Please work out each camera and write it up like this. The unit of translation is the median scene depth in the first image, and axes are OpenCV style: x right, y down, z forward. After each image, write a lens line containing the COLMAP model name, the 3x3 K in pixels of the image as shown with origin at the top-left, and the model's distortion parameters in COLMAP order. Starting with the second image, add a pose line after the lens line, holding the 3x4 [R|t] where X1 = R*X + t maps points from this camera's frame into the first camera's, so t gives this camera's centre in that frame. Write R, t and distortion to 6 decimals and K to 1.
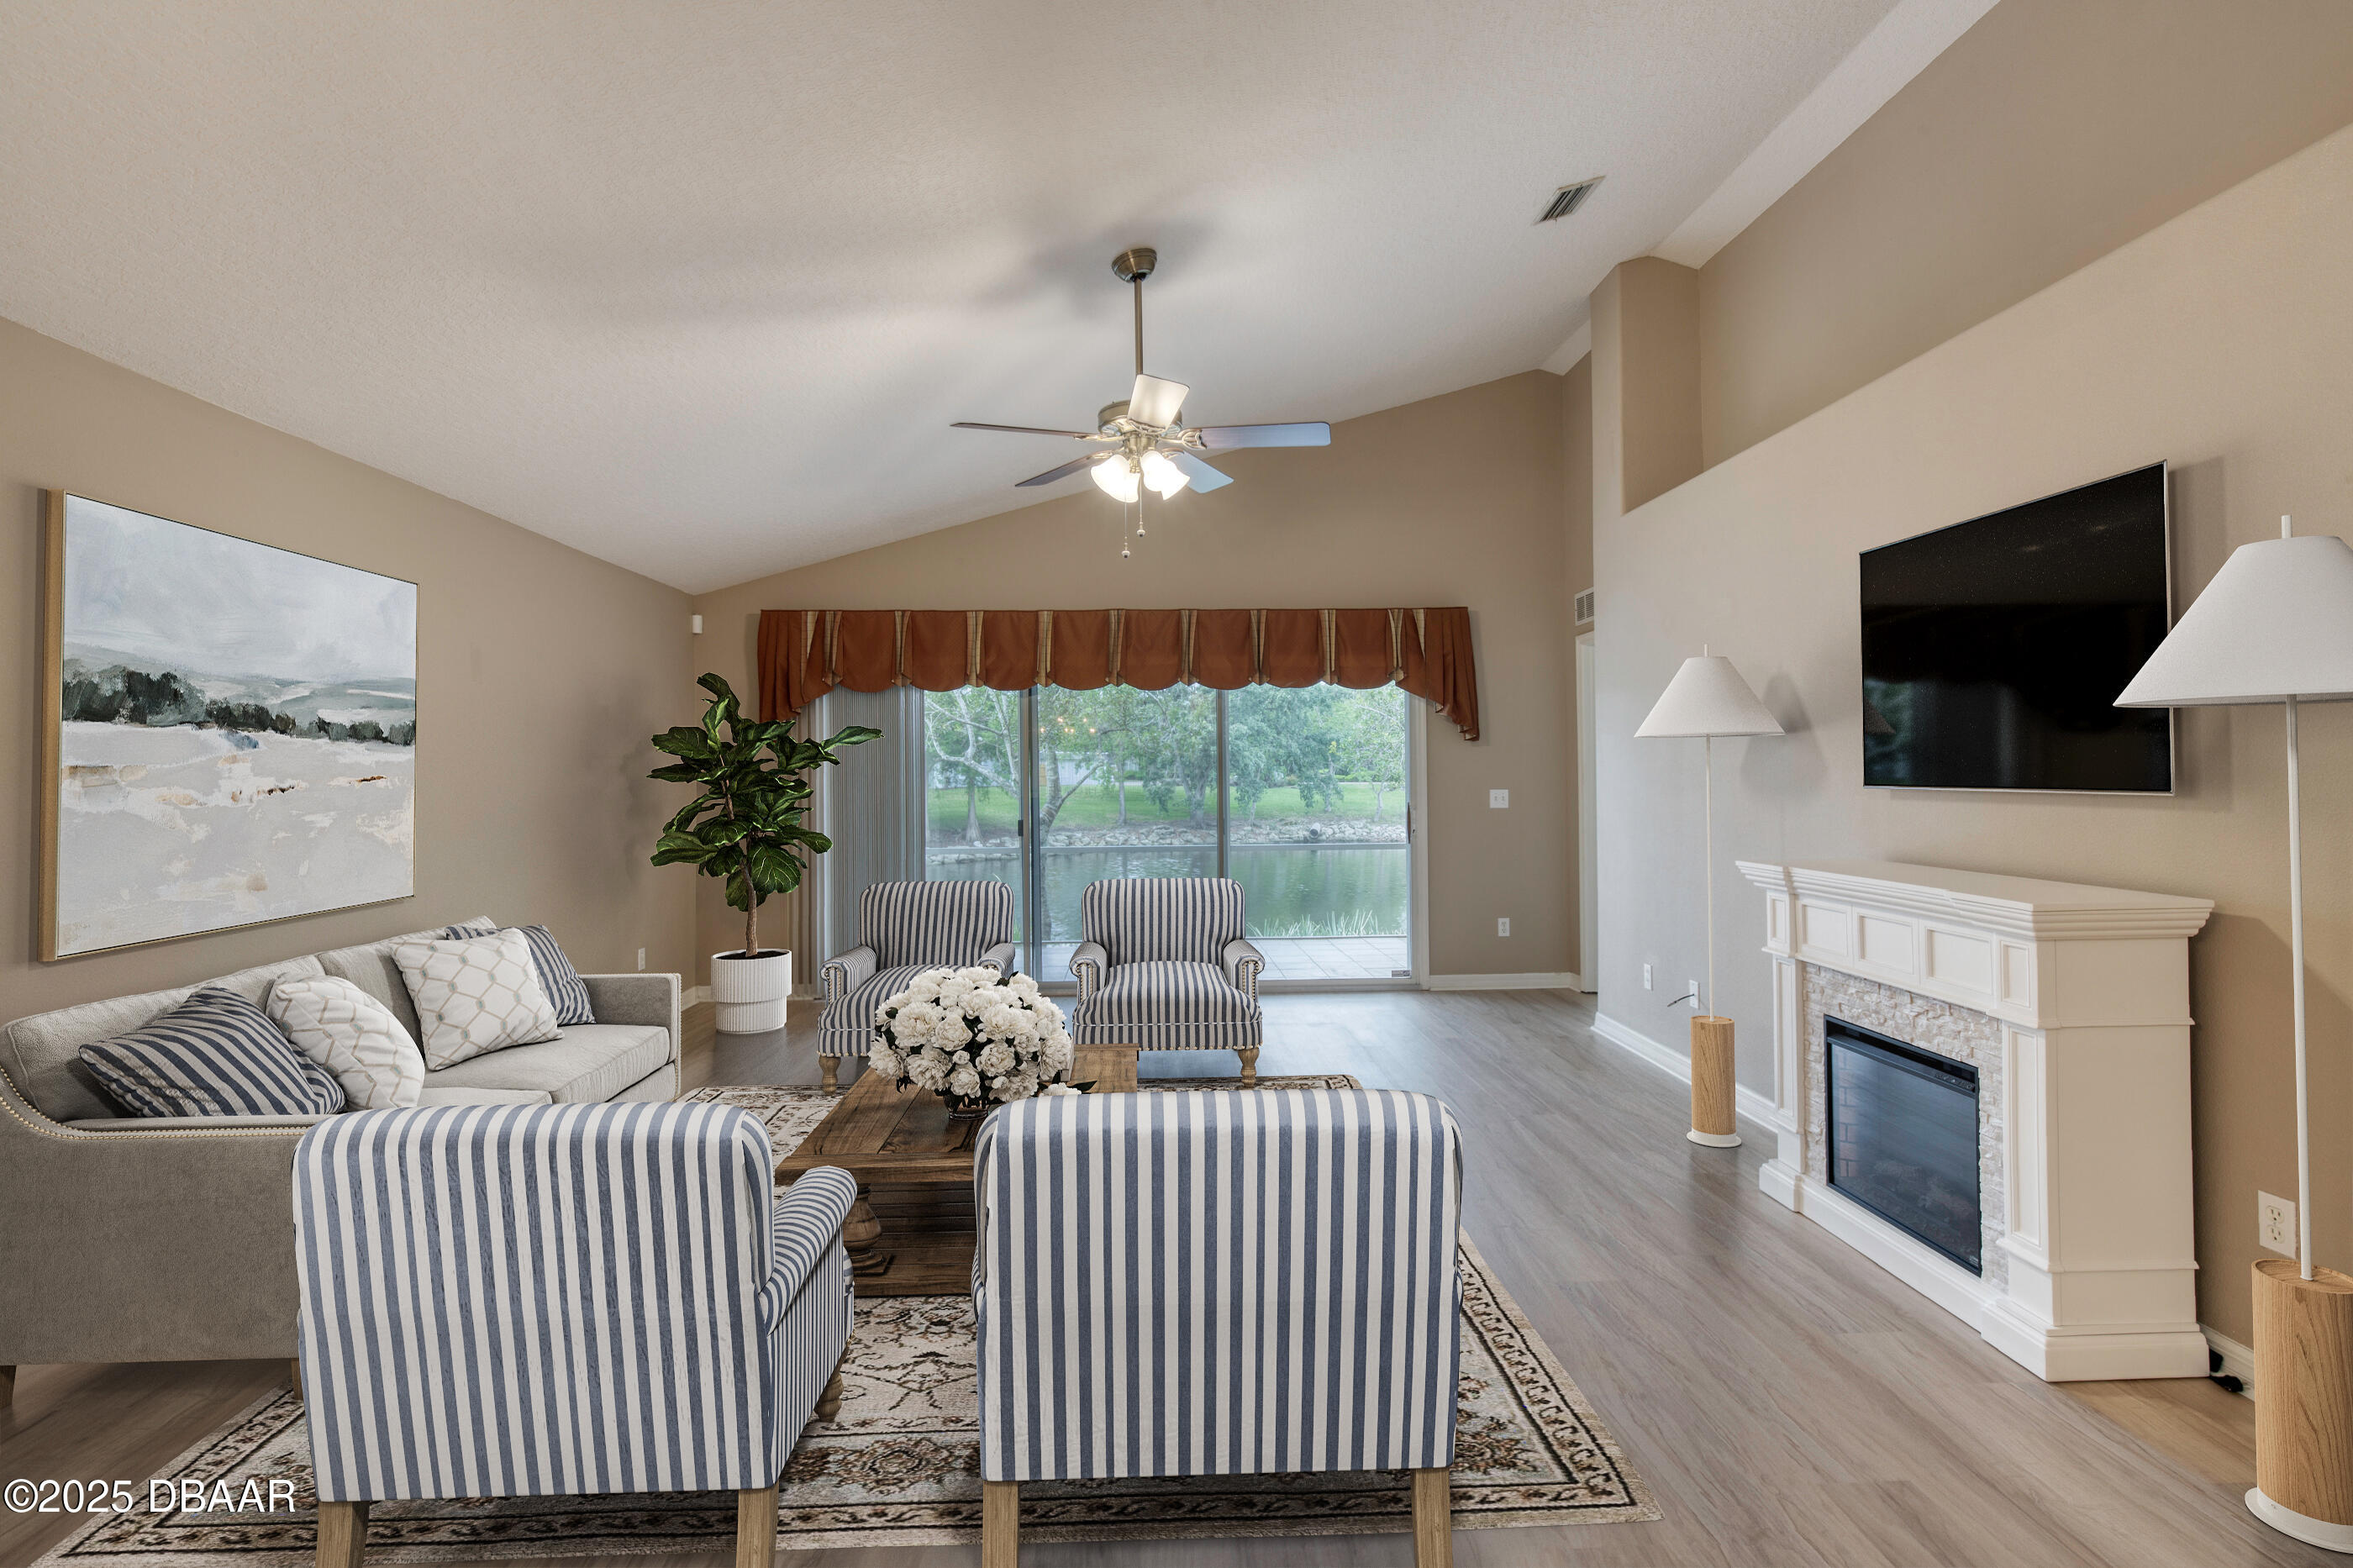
lens RADIAL K [[1042.0, 0, 1172.4], [0, 1042.0, 775.6], [0, 0, 1]] dist [0.001951, -0.000040]
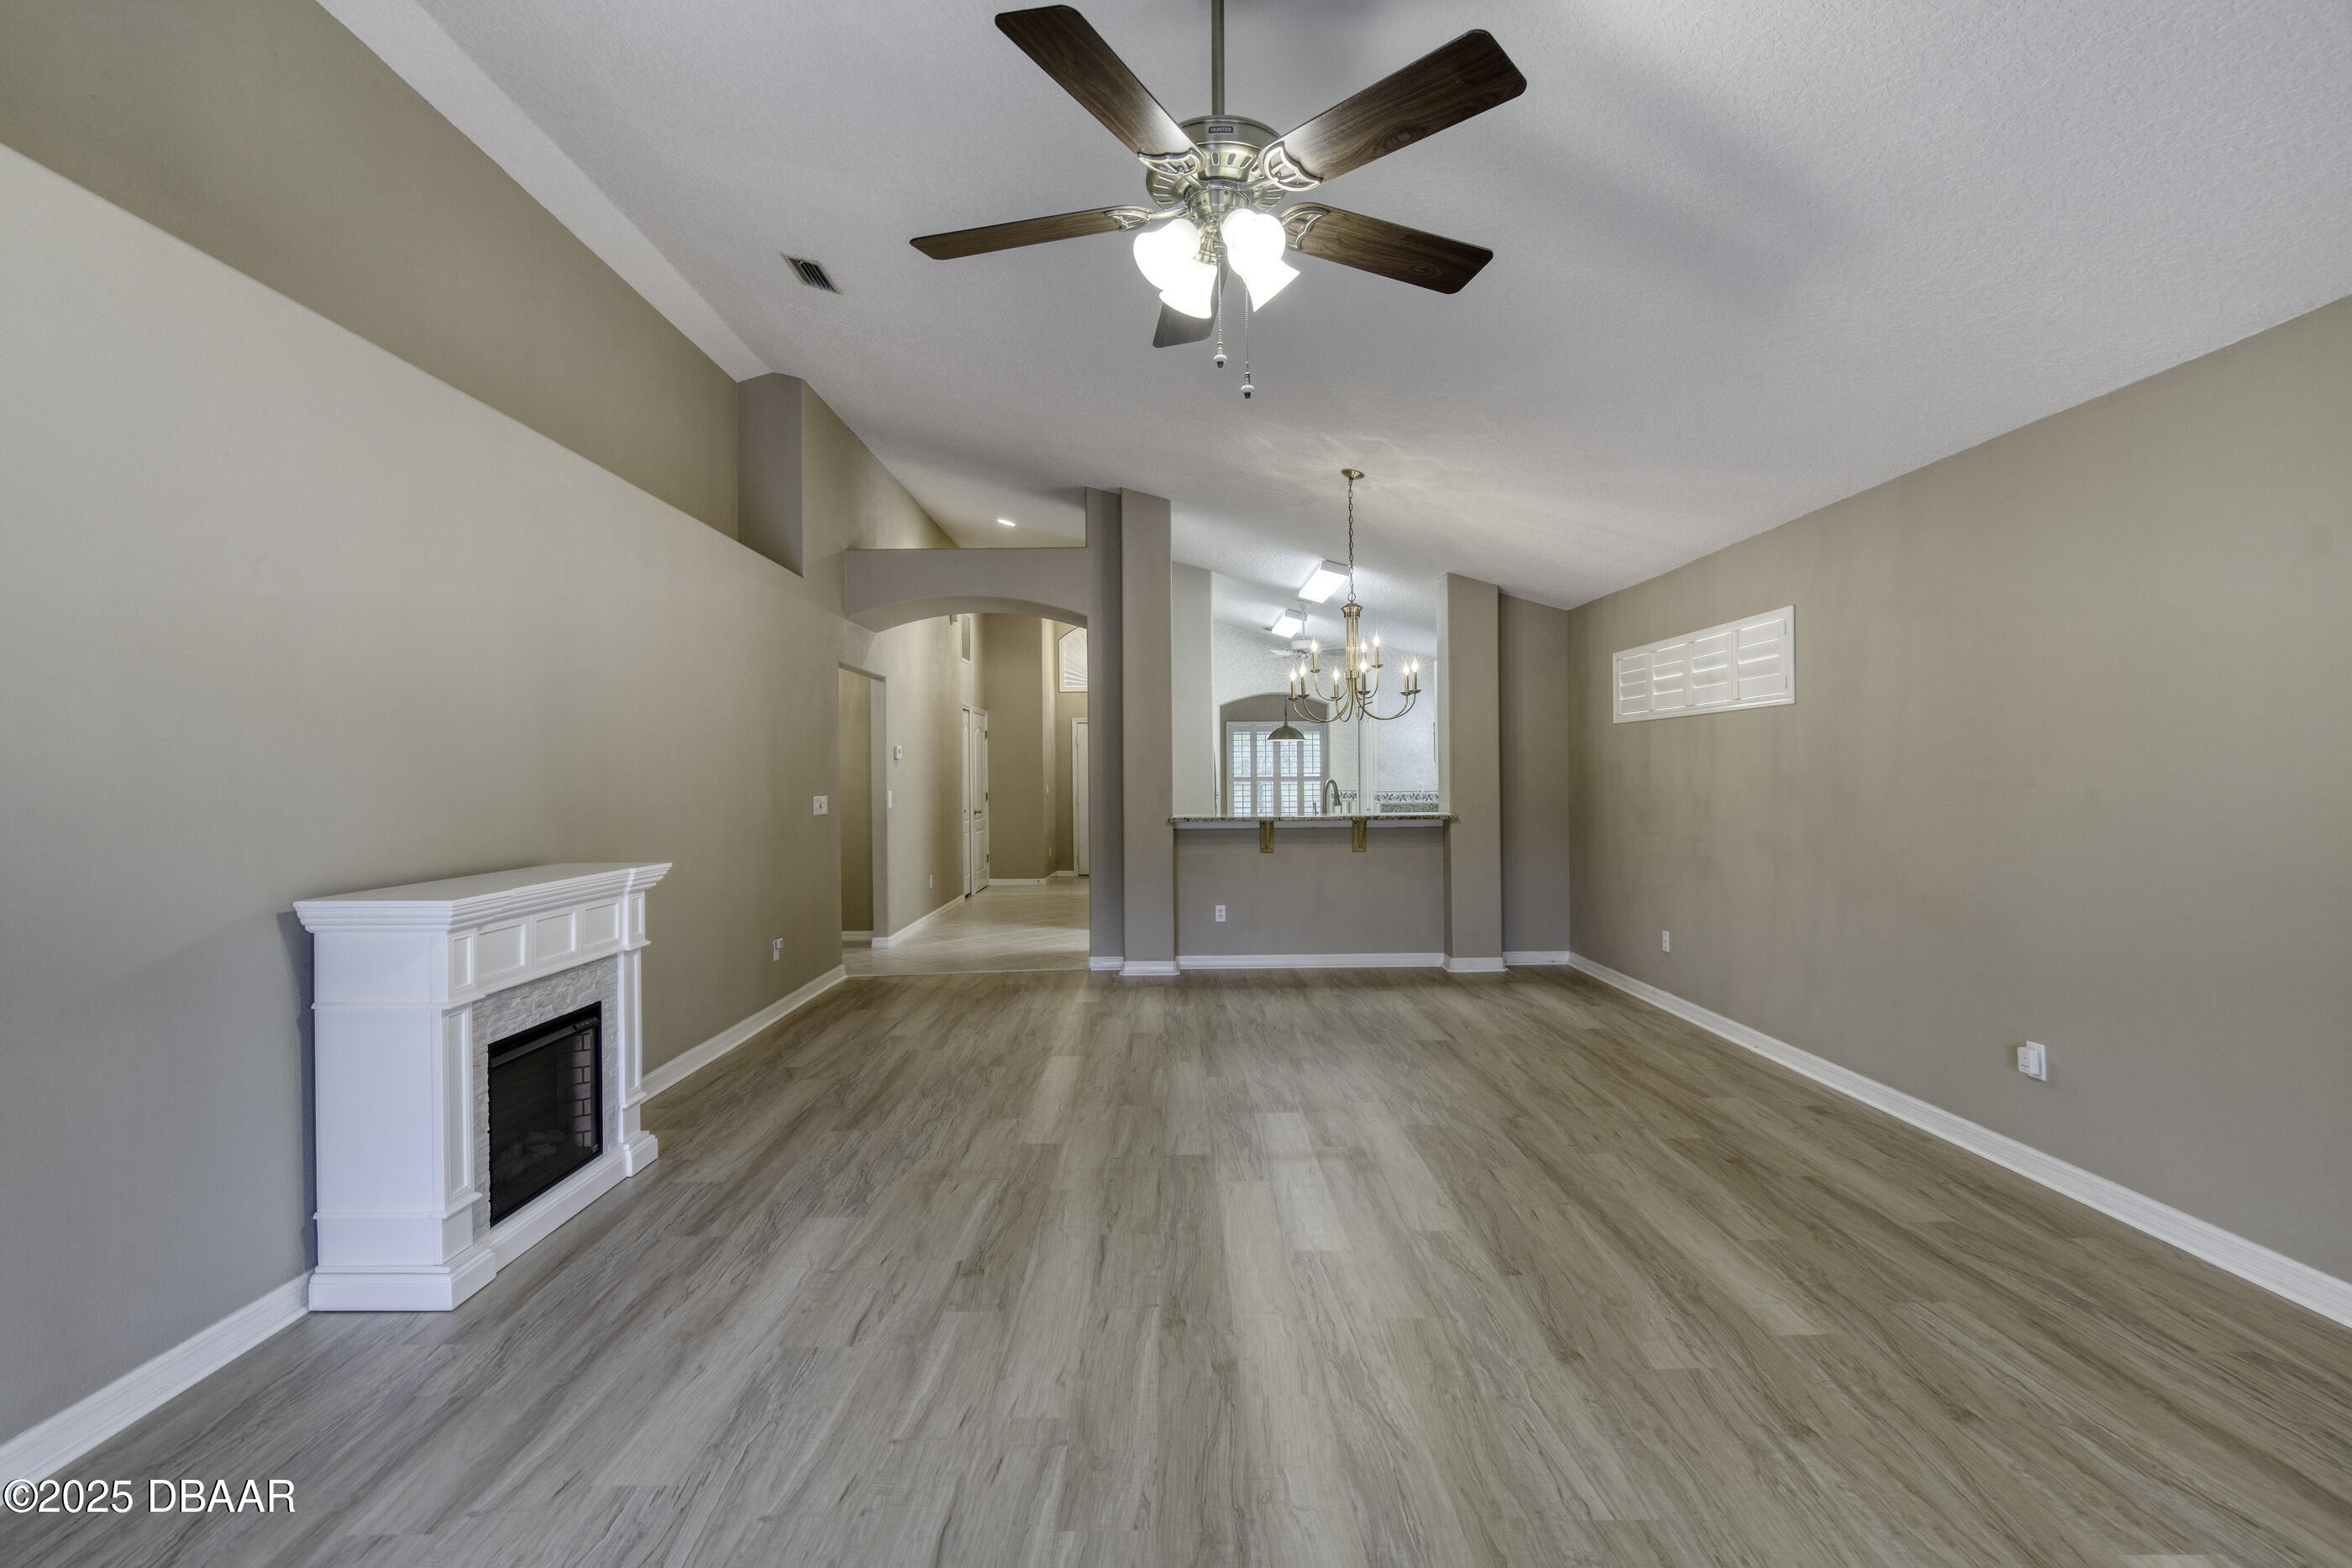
lens RADIAL K [[1041.5, 0, 1177.6], [0, 1041.5, 776.1], [0, 0, 1]] dist [0.001951, -0.000040]
pose [[-0.999459, 0.024870, 0.021506, -0.019716], [0.024905, 0.999689, 0.001353, 0.003104], [-0.021466, 0.001888, -0.999768, 2.242178]]
